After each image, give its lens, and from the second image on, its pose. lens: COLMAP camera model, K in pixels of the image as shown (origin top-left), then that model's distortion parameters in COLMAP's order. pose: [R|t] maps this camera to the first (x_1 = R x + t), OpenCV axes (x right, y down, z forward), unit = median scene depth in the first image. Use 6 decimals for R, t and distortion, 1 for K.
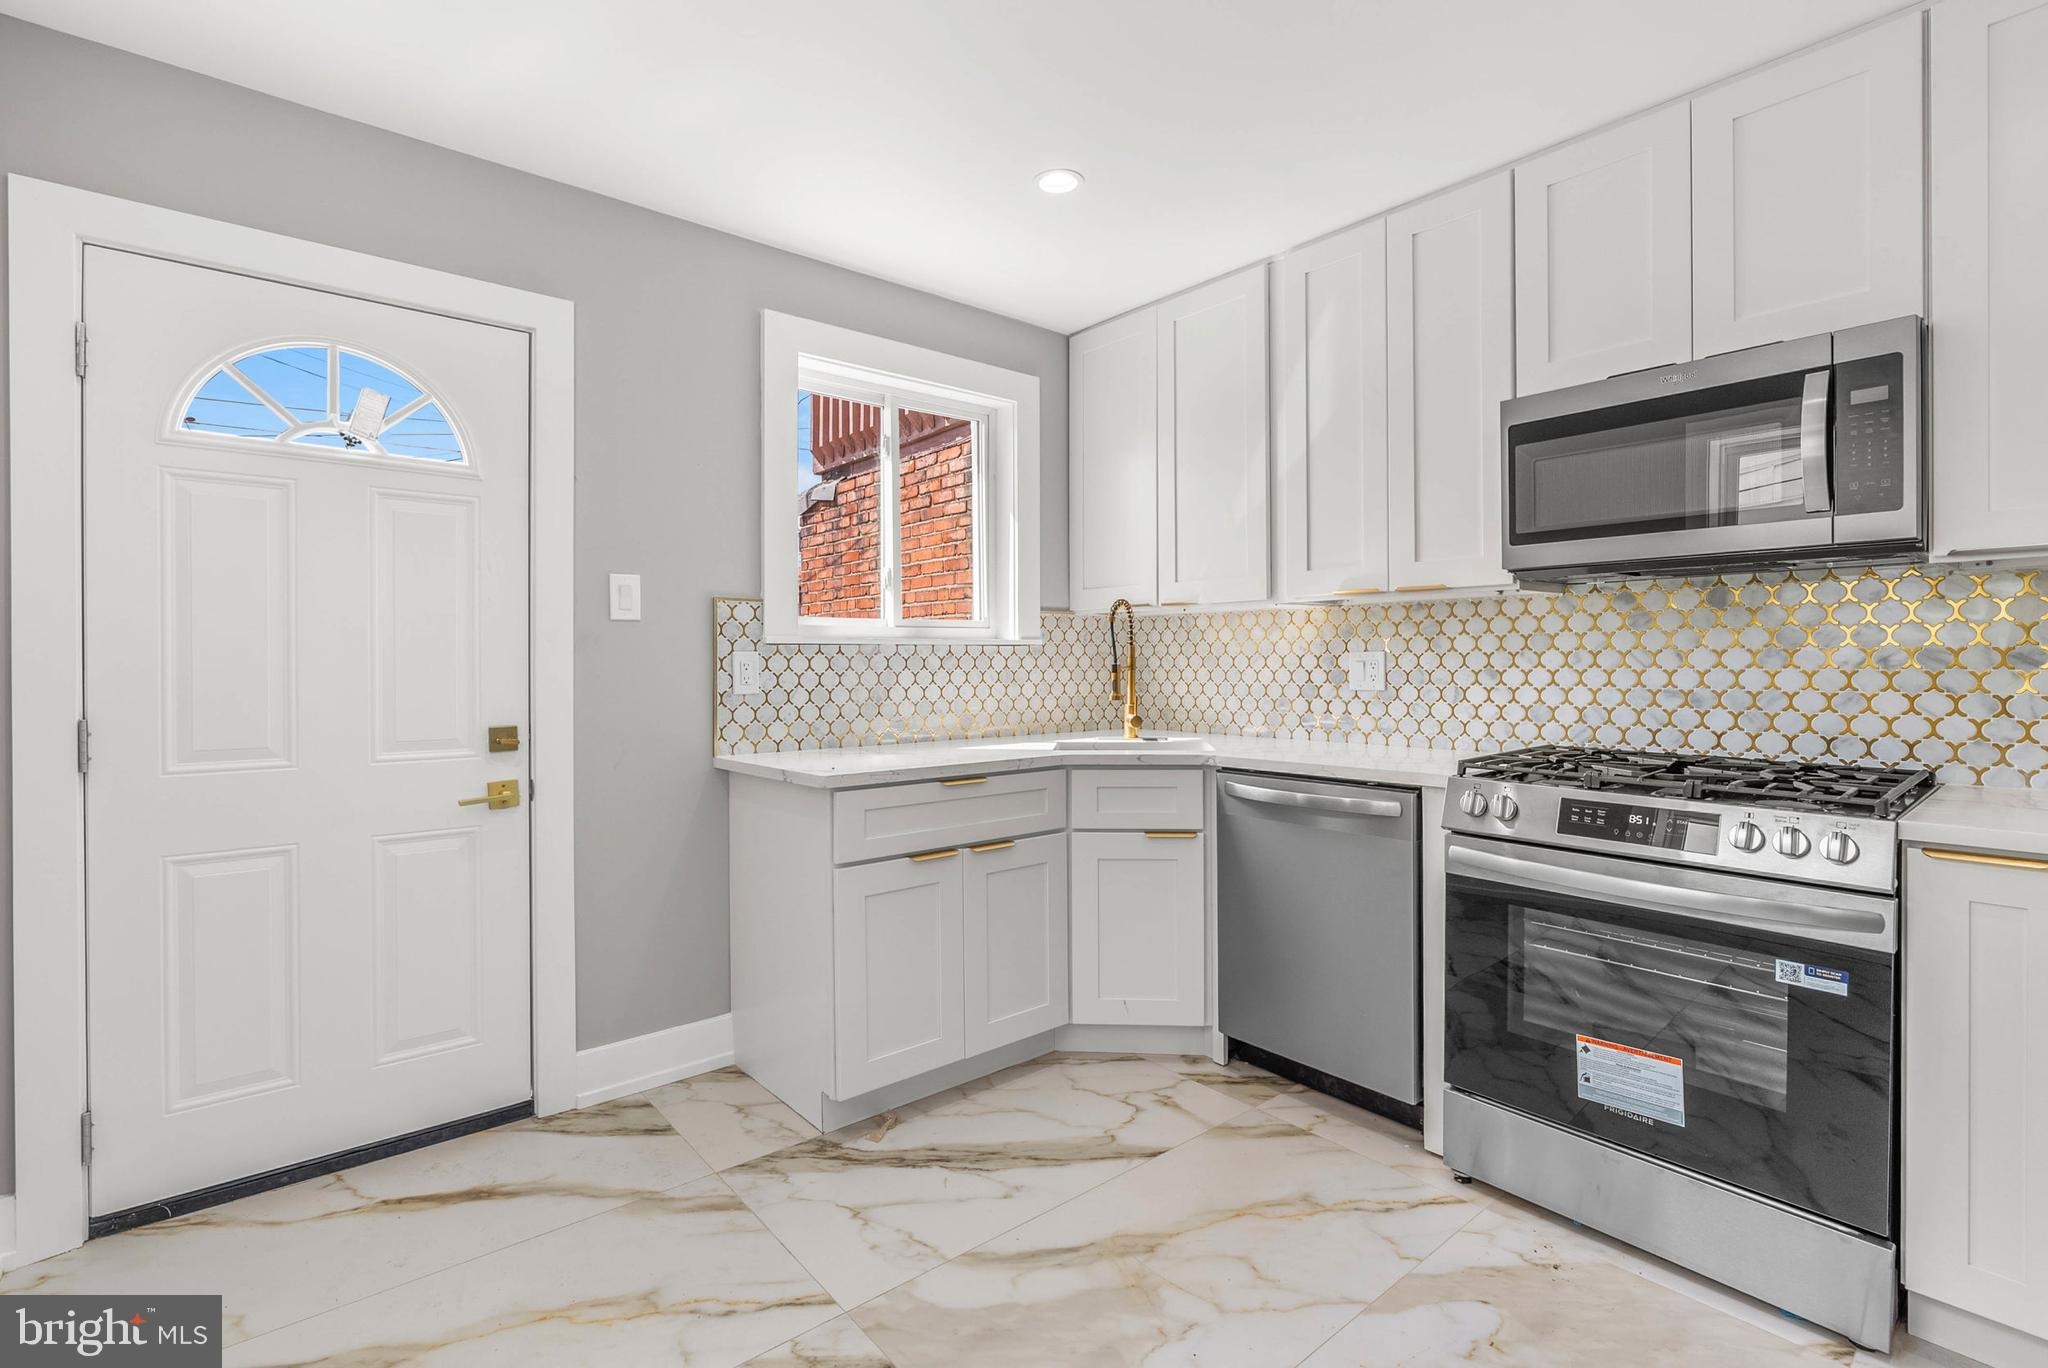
lens RADIAL K [[935.7, 0, 1034.6], [0, 935.7, 661.9], [0, 0, 1]] dist [-0.013411, 0.004532]
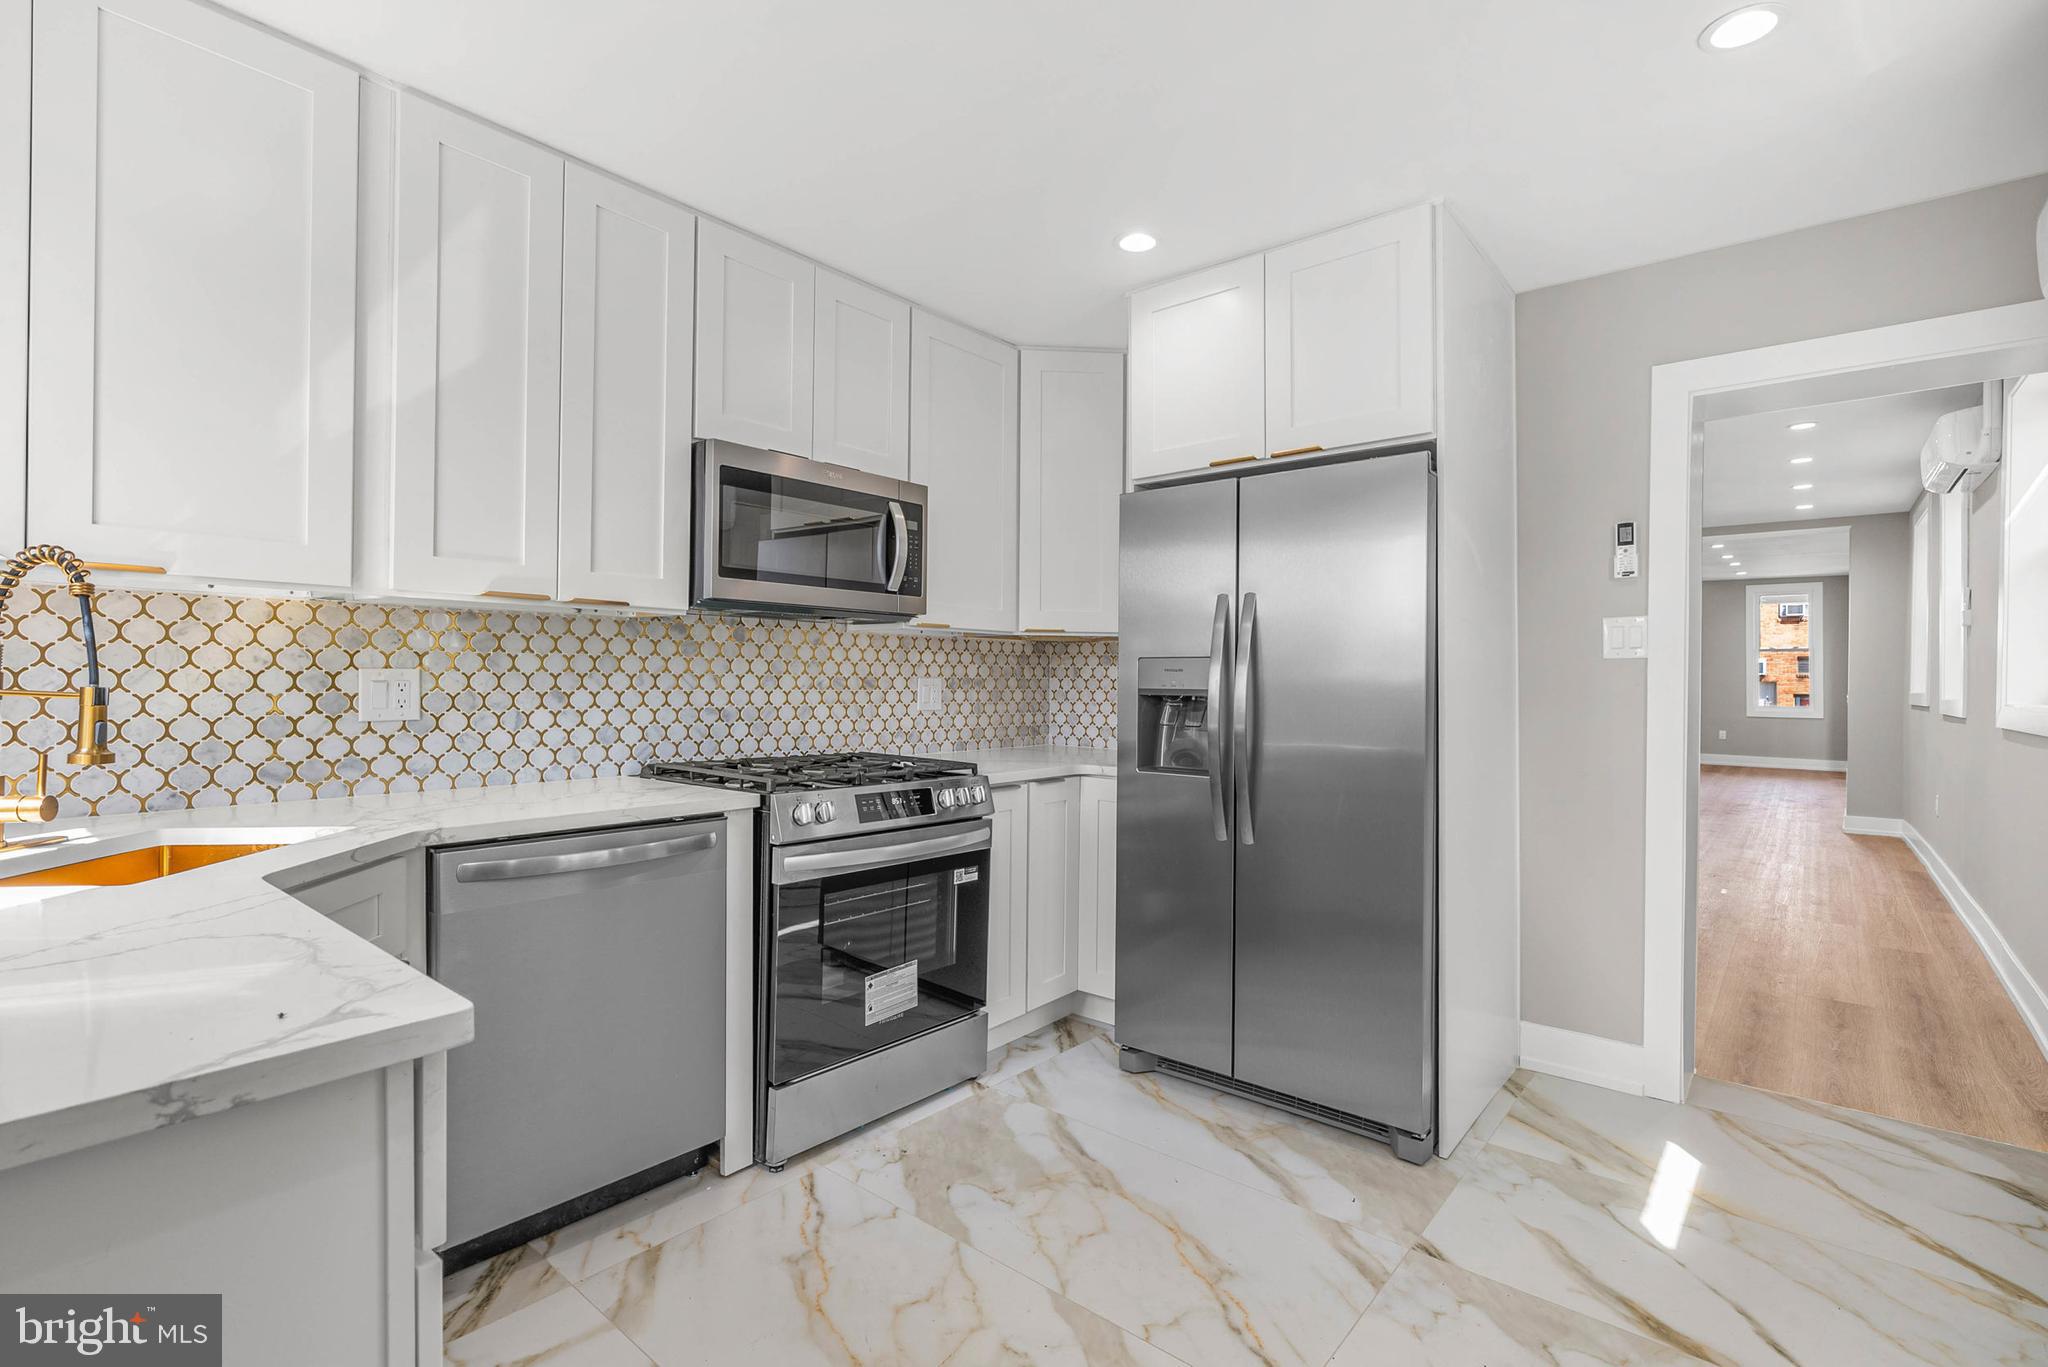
lens RADIAL K [[935.7, 0, 1026.8], [0, 935.7, 671.8], [0, 0, 1]] dist [-0.013411, 0.004532]
pose [[-0.166887, 0.011780, 0.985906, -0.535457], [-0.010088, 0.999856, -0.013655, -0.003749], [-0.985924, -0.012225, -0.166744, 0.738216]]
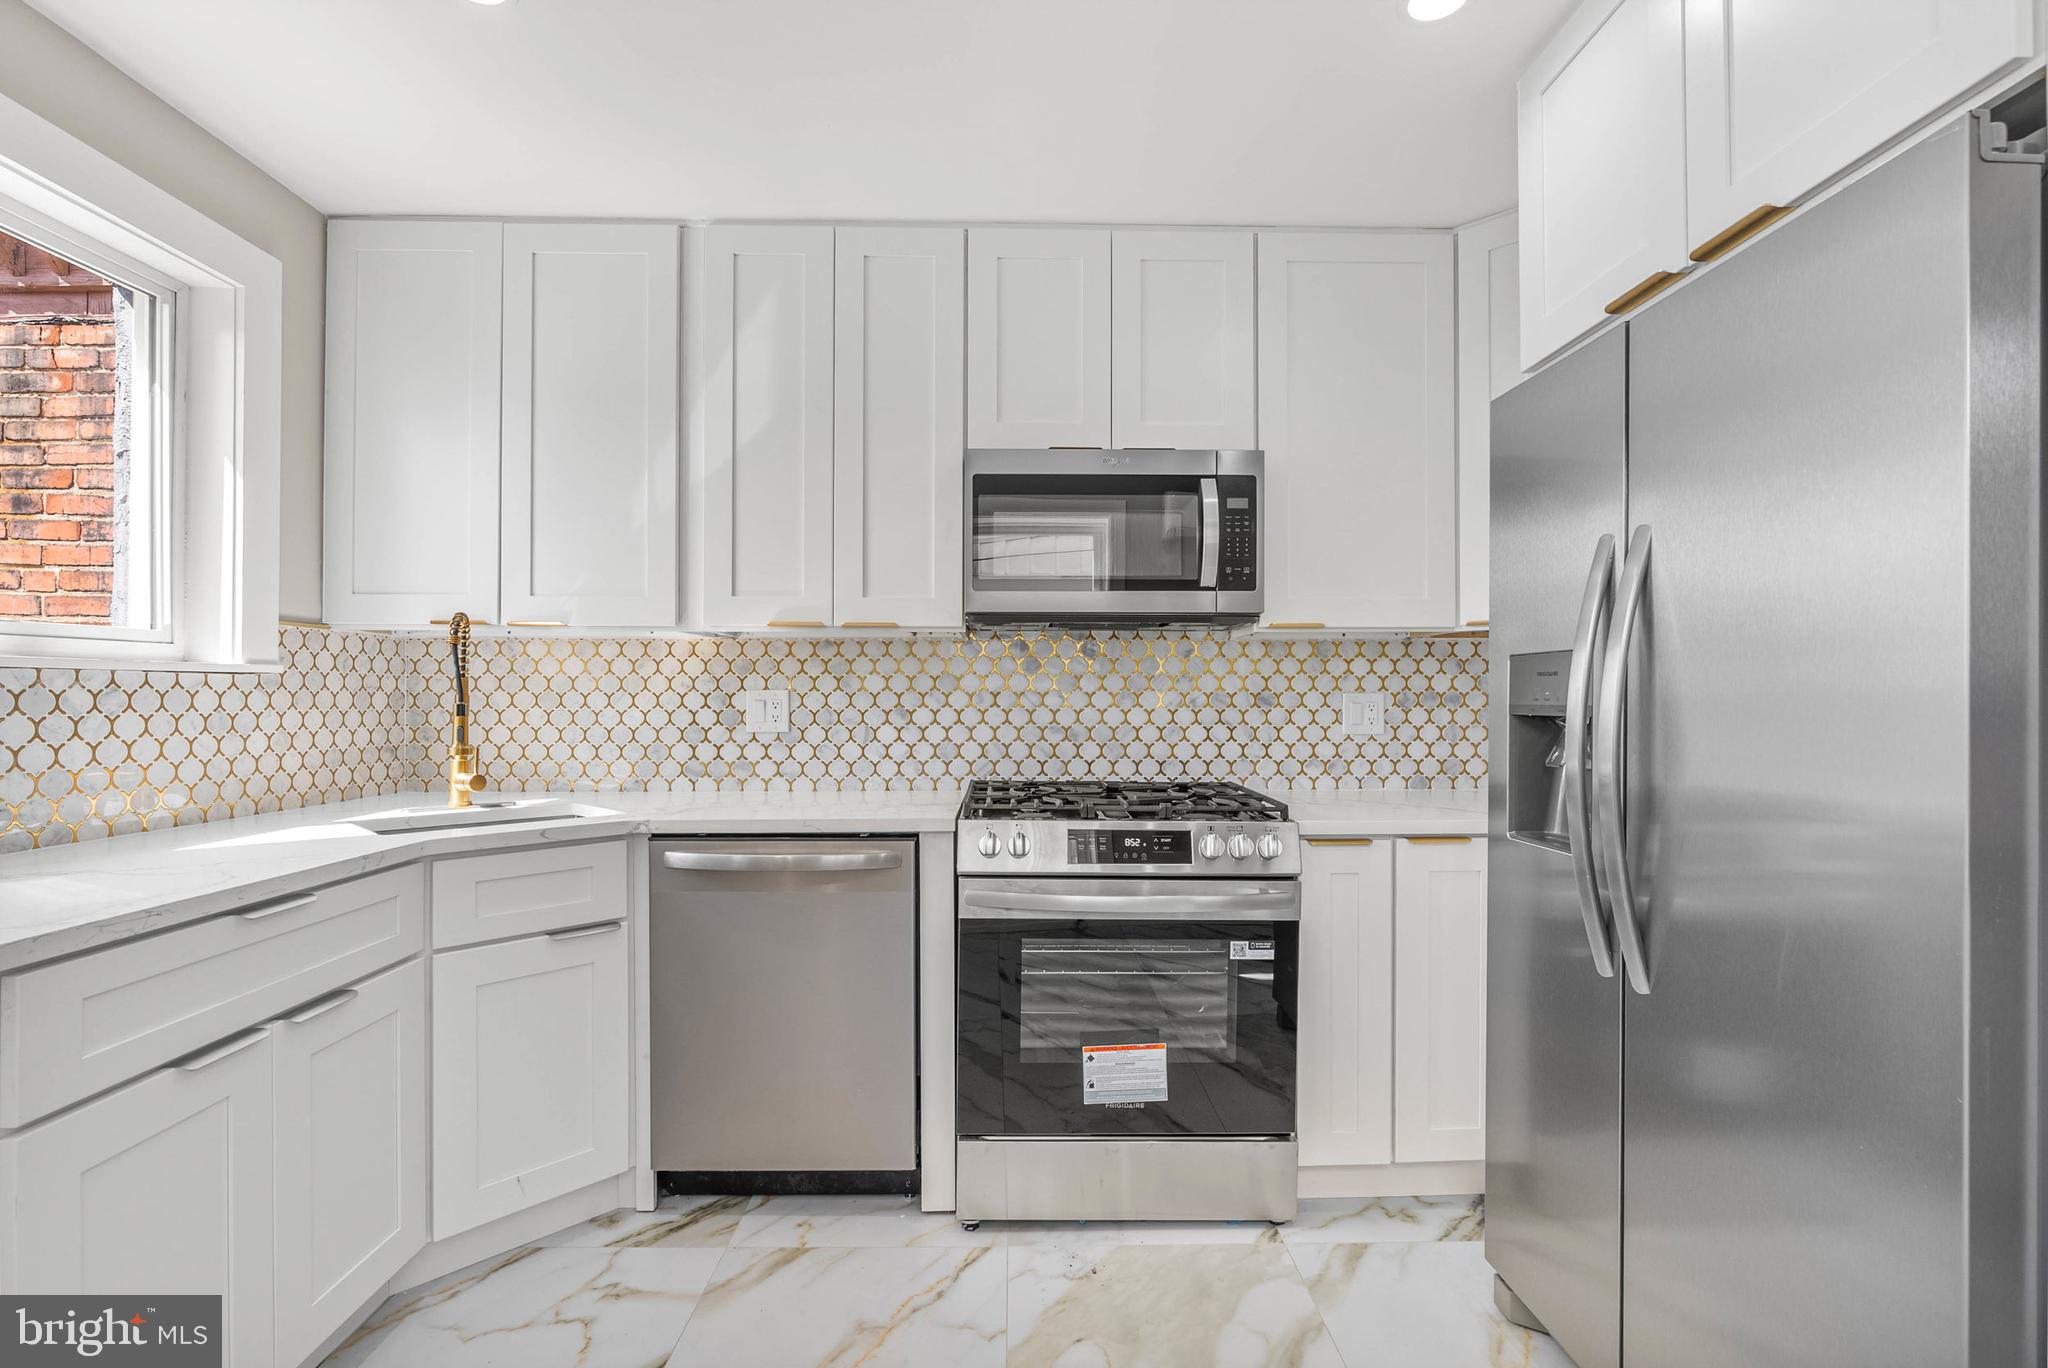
lens RADIAL K [[935.7, 0, 1028.6], [0, 935.7, 687.2], [0, 0, 1]] dist [-0.013411, 0.004532]
pose [[0.631568, 0.013124, 0.775210, -0.225728], [-0.004179, 0.999900, -0.013524, -0.002614], [-0.775310, 0.005302, 0.631559, 0.265617]]
